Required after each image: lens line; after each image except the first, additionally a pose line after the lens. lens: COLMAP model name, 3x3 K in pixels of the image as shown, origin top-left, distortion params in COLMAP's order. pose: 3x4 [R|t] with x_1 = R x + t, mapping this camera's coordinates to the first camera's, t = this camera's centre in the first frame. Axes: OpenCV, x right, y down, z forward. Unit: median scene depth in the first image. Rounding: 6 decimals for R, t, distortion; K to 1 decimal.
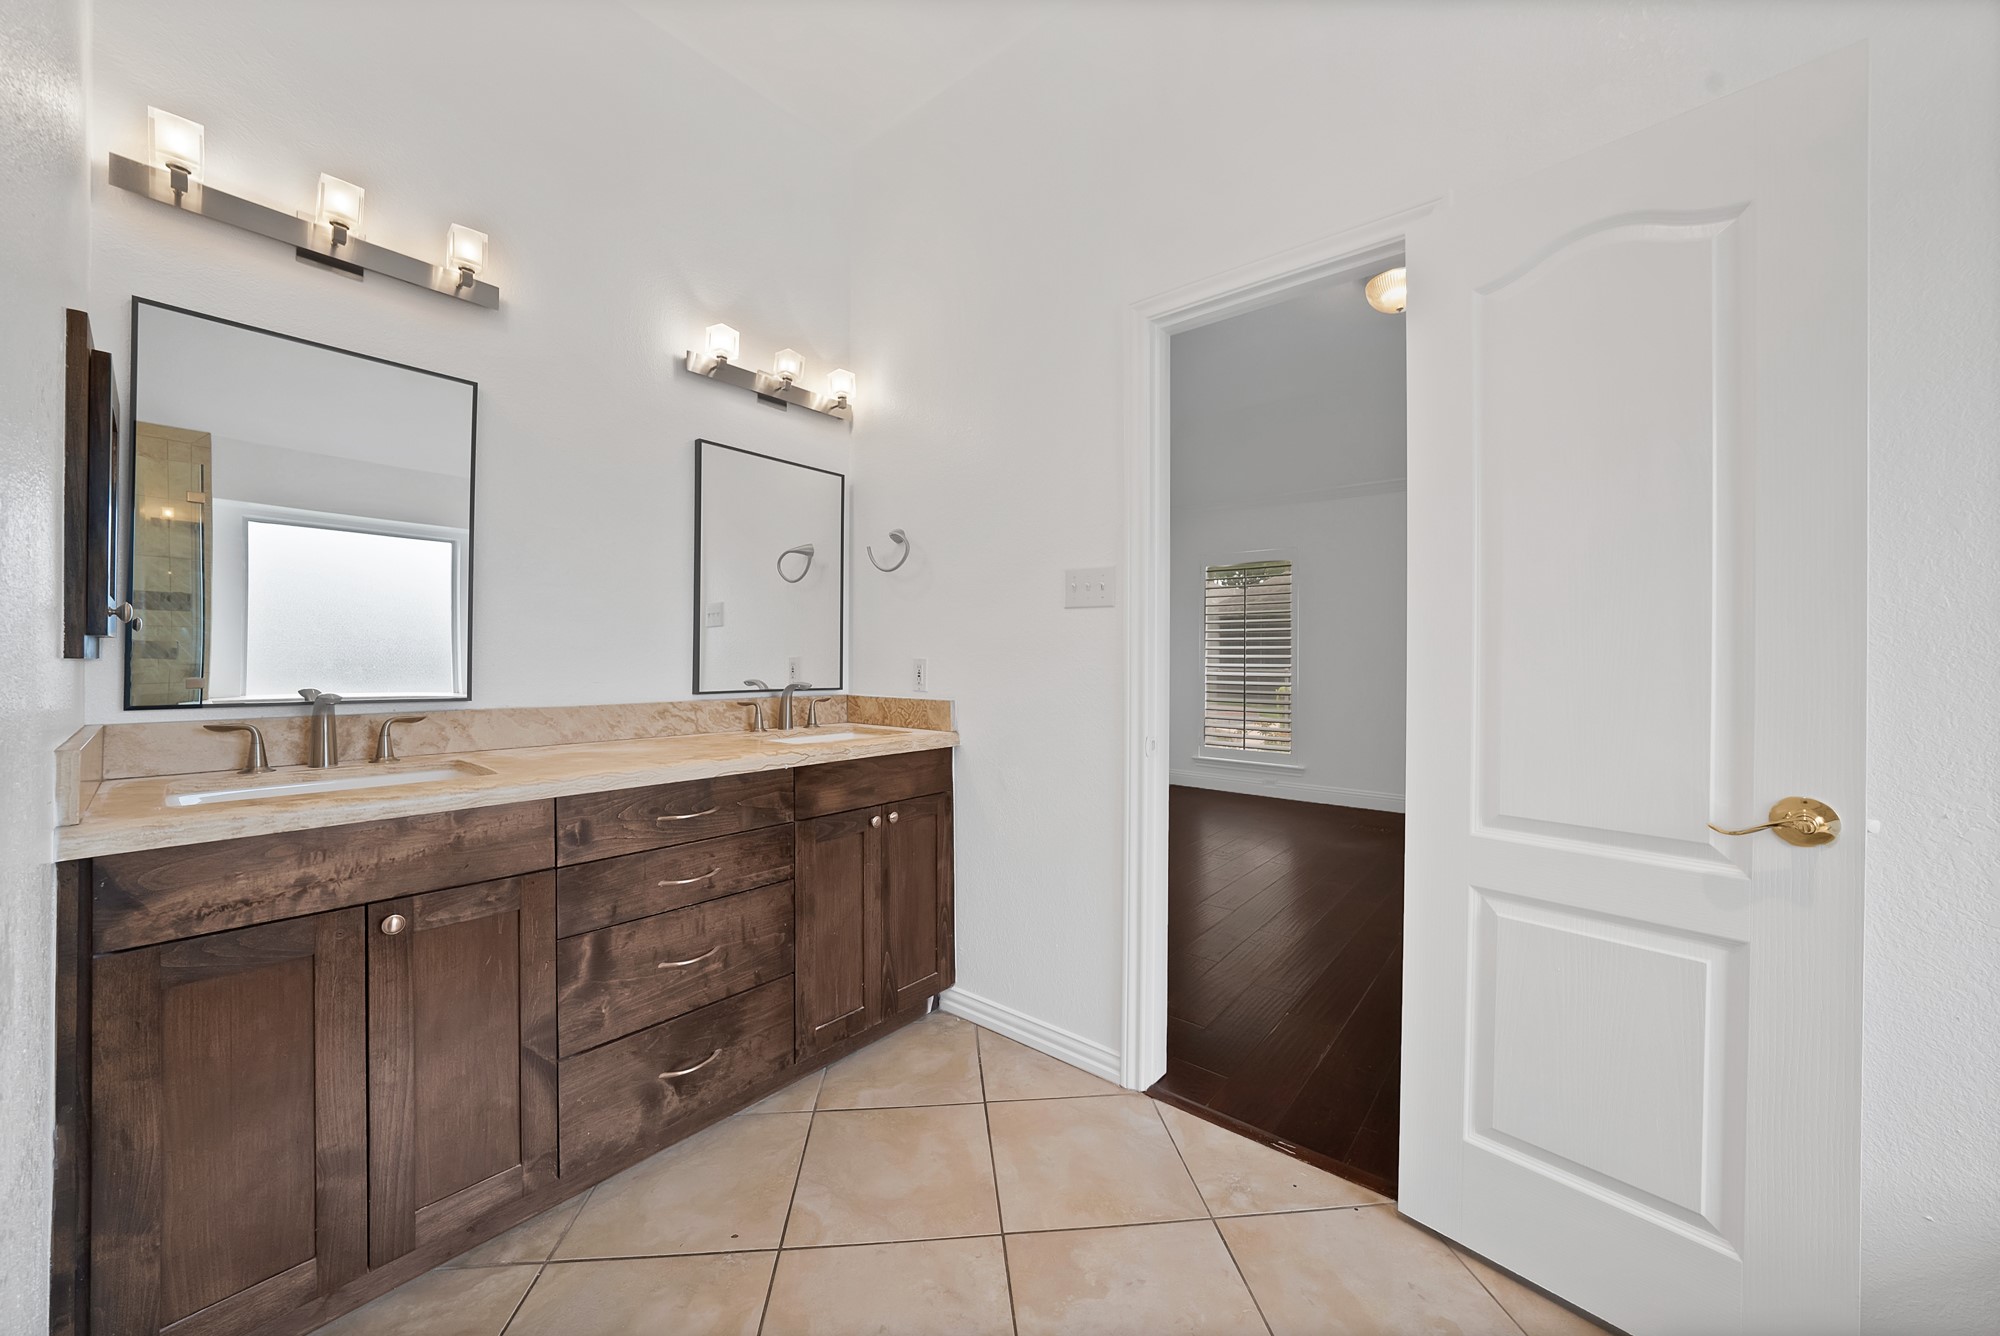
lens RADIAL K [[722.2, 0, 1000.2], [0, 722.2, 654.0], [0, 0, 1]] dist [-0.024191, 0.006137]
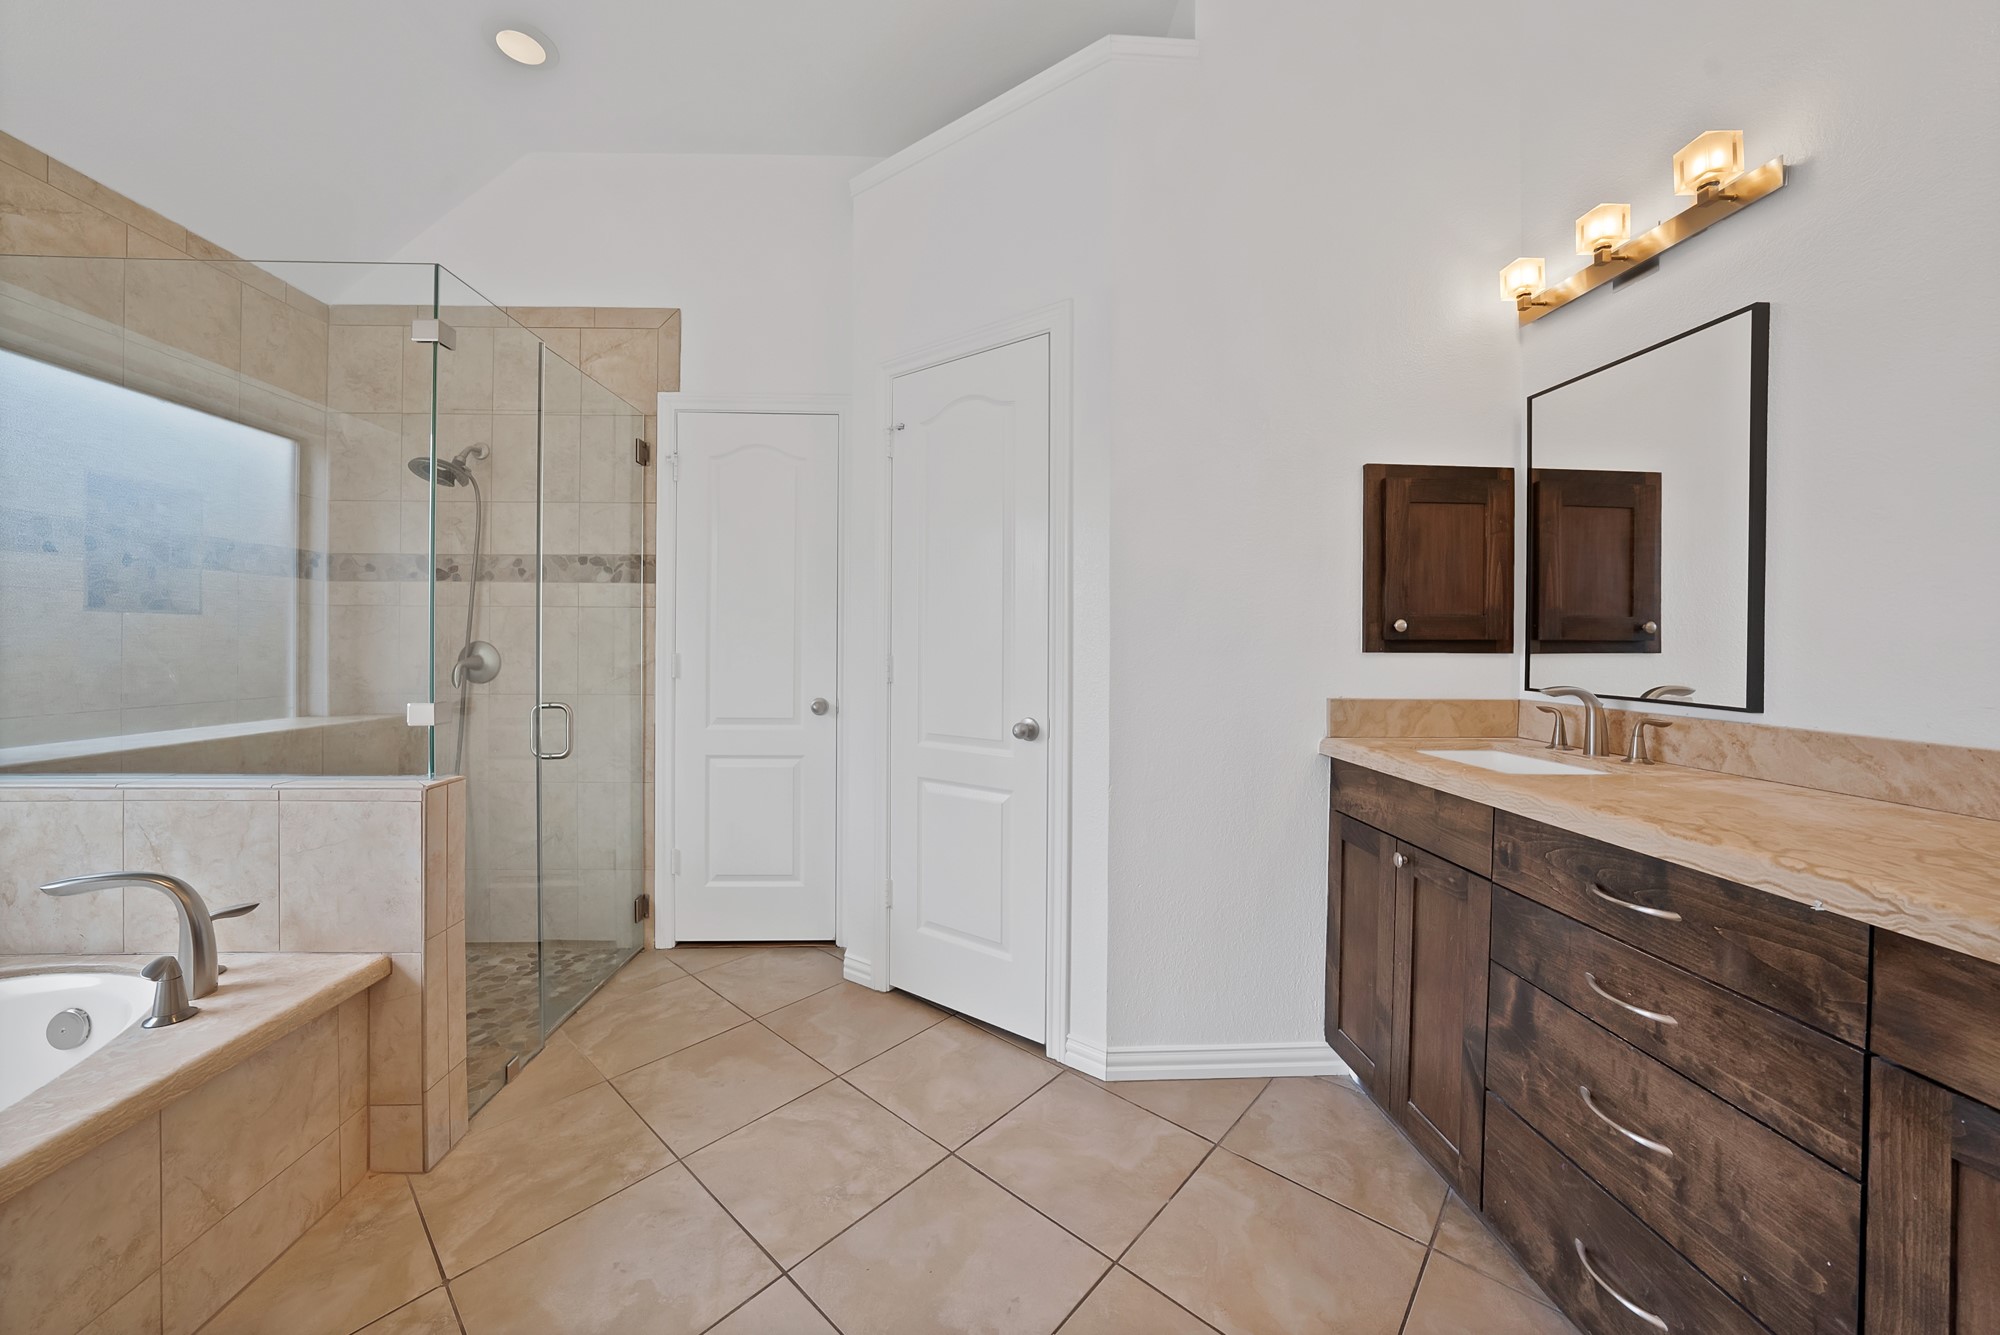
lens RADIAL K [[722.2, 0, 1000.2], [0, 722.2, 653.5], [0, 0, 1]] dist [-0.024191, 0.006137]
pose [[-0.736234, 0.000352, -0.676727, 0.404341], [-0.006237, 0.999954, 0.007305, -0.000087], [0.676698, 0.009599, -0.736198, 1.053815]]
